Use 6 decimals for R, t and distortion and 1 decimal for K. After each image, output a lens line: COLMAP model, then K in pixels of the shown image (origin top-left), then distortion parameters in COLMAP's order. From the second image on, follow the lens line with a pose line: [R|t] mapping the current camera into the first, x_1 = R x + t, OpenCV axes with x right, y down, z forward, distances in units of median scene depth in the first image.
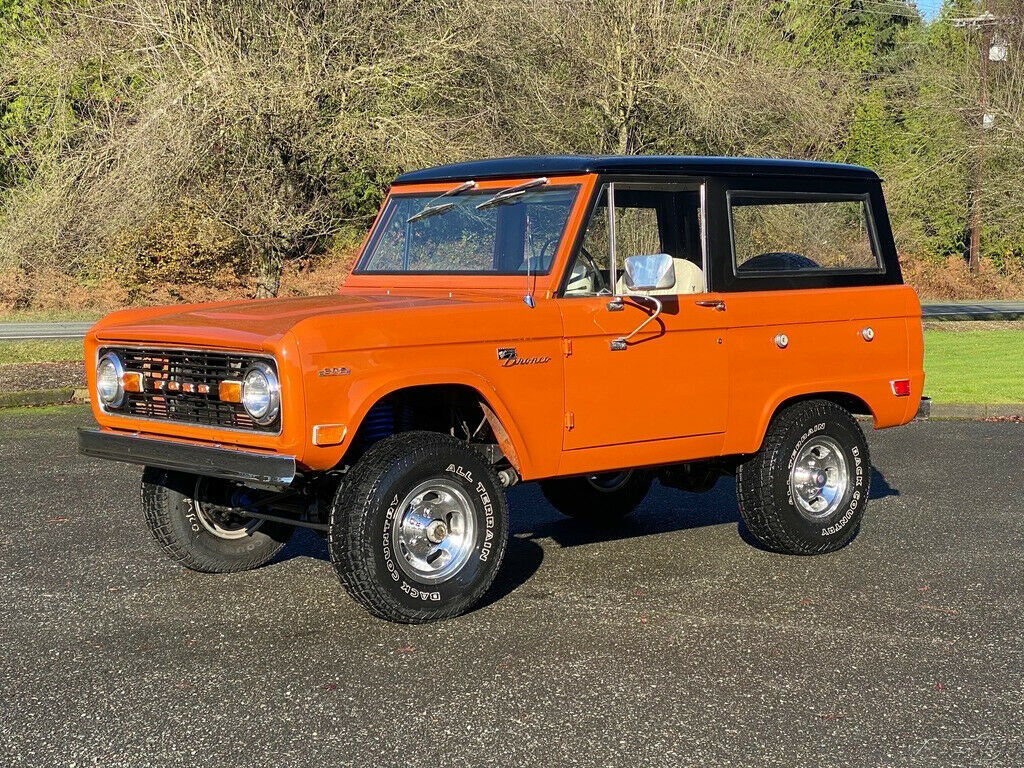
lens RADIAL K [[1745.5, 0, 517.8], [0, 1745.5, 385.3], [0, 0, 1]] dist [0.101713, 0.000000]
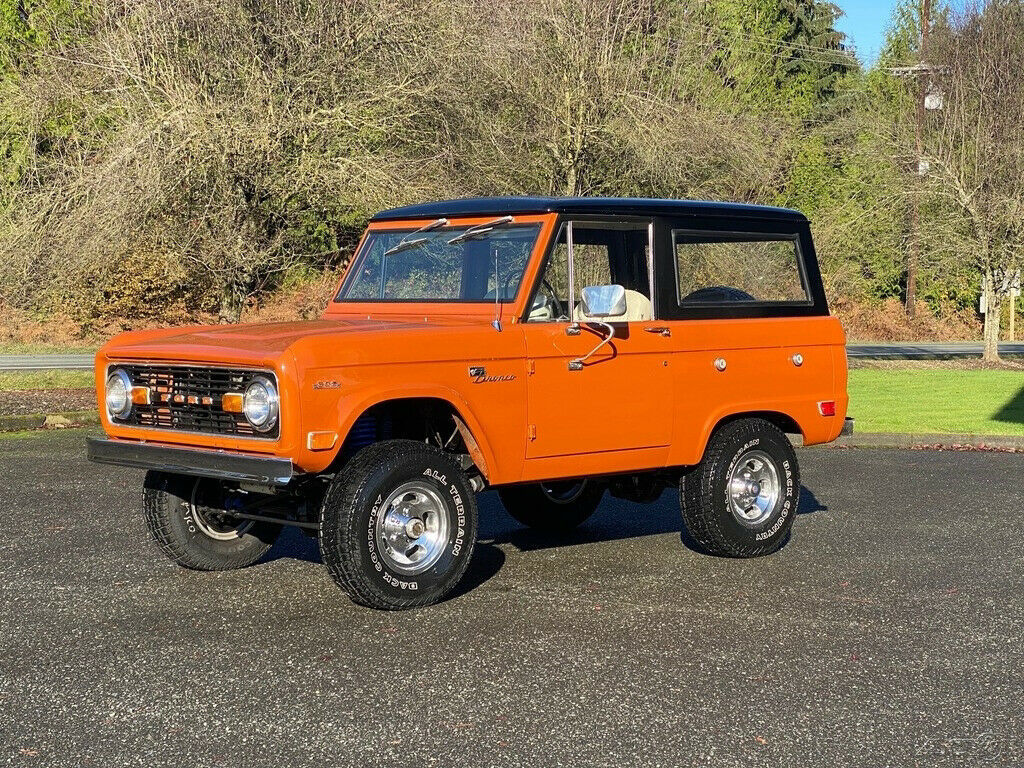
lens RADIAL K [[1745.5, 0, 519.7], [0, 1745.5, 388.6], [0, 0, 1]] dist [0.101713, 0.000000]
pose [[0.999416, 0.006680, 0.033502, -0.014926], [-0.005978, 0.999762, -0.020991, 0.014579], [-0.033634, 0.020778, 0.999218, -0.112683]]
